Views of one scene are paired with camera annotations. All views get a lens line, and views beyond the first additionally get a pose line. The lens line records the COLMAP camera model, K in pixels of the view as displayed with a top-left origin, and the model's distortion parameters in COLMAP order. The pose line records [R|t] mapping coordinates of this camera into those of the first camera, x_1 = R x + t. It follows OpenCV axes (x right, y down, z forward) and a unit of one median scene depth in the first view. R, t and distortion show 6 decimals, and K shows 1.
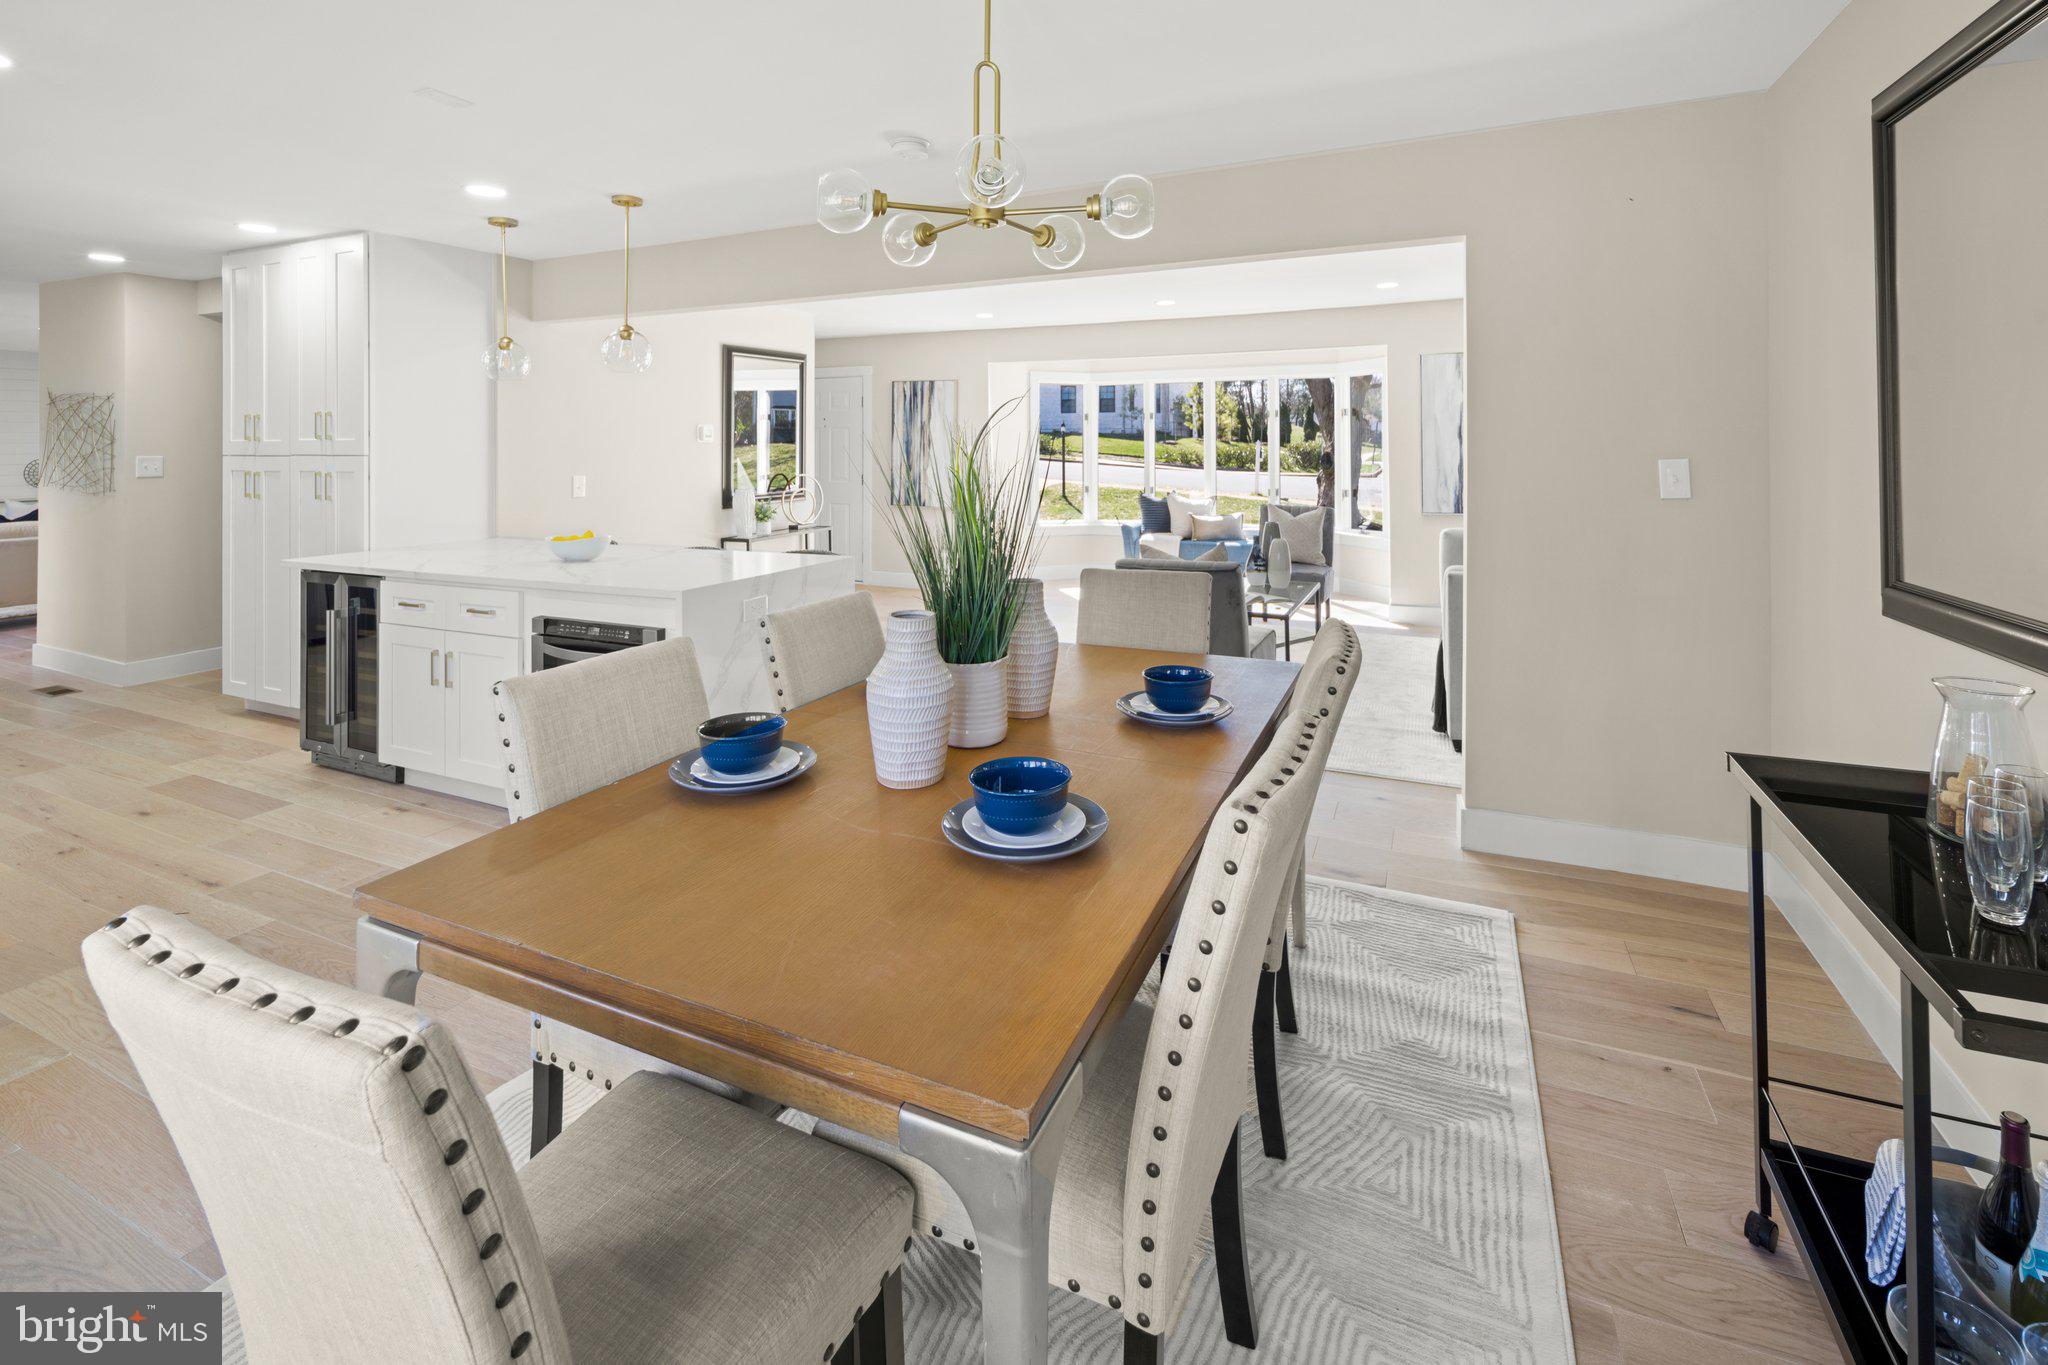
lens RADIAL K [[908.5, 0, 1035.3], [0, 908.5, 432.7], [0, 0, 1]] dist [0.002206, -0.000471]
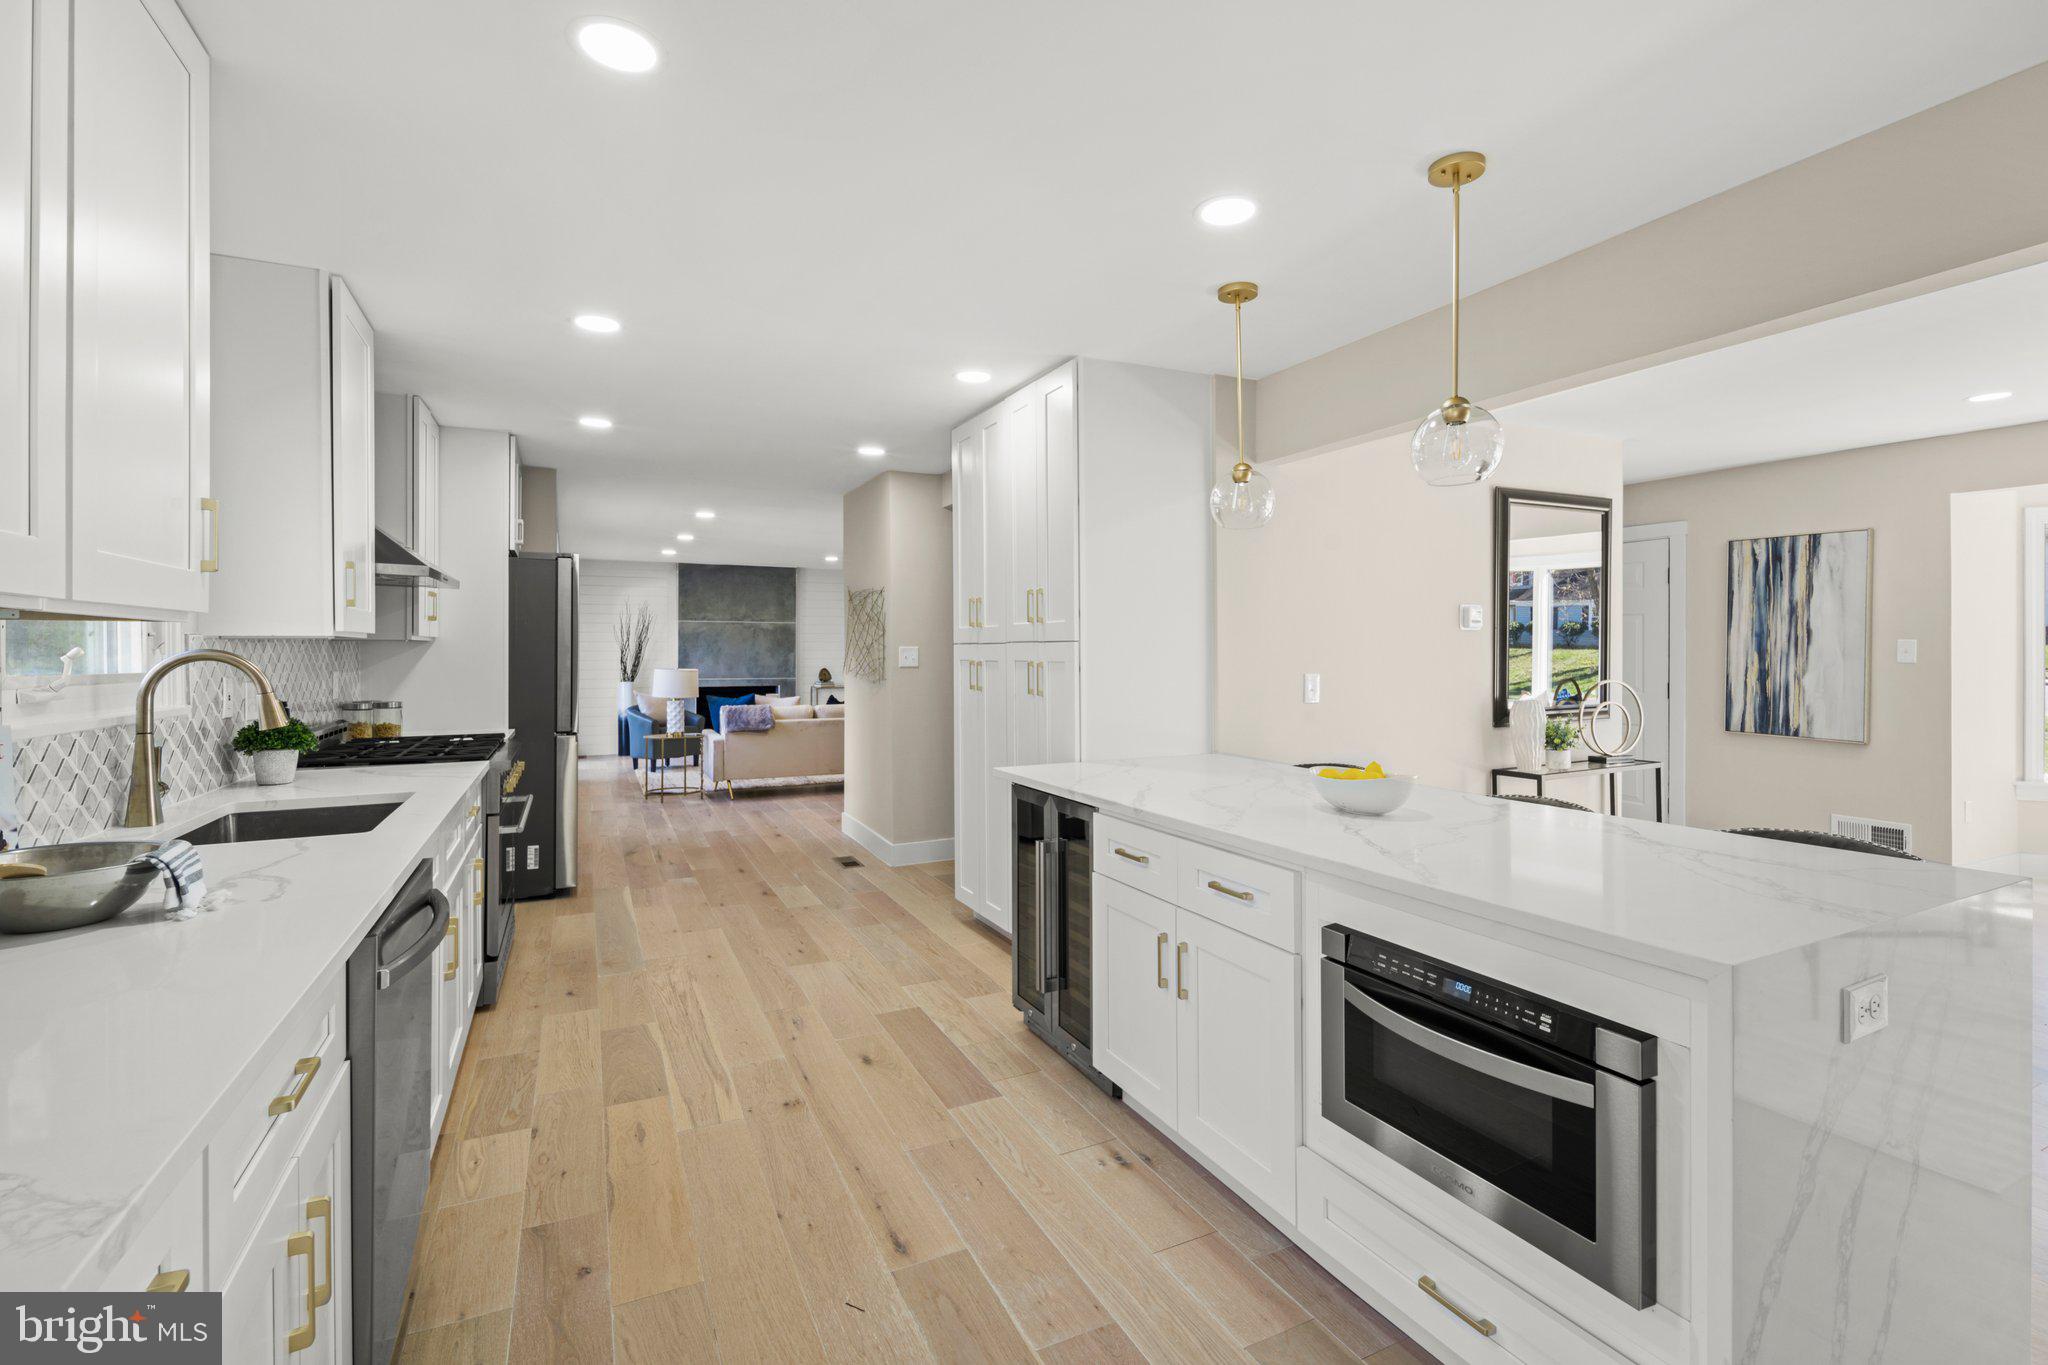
lens RADIAL K [[903.8, 0, 1036.0], [0, 903.8, 655.0], [0, 0, 1]] dist [0.000314, -0.000688]
pose [[0.777313, 0.006179, -0.629084, -0.259794], [0.005454, 0.999848, 0.016560, 0.022977], [0.629091, -0.016304, 0.777161, 0.354228]]
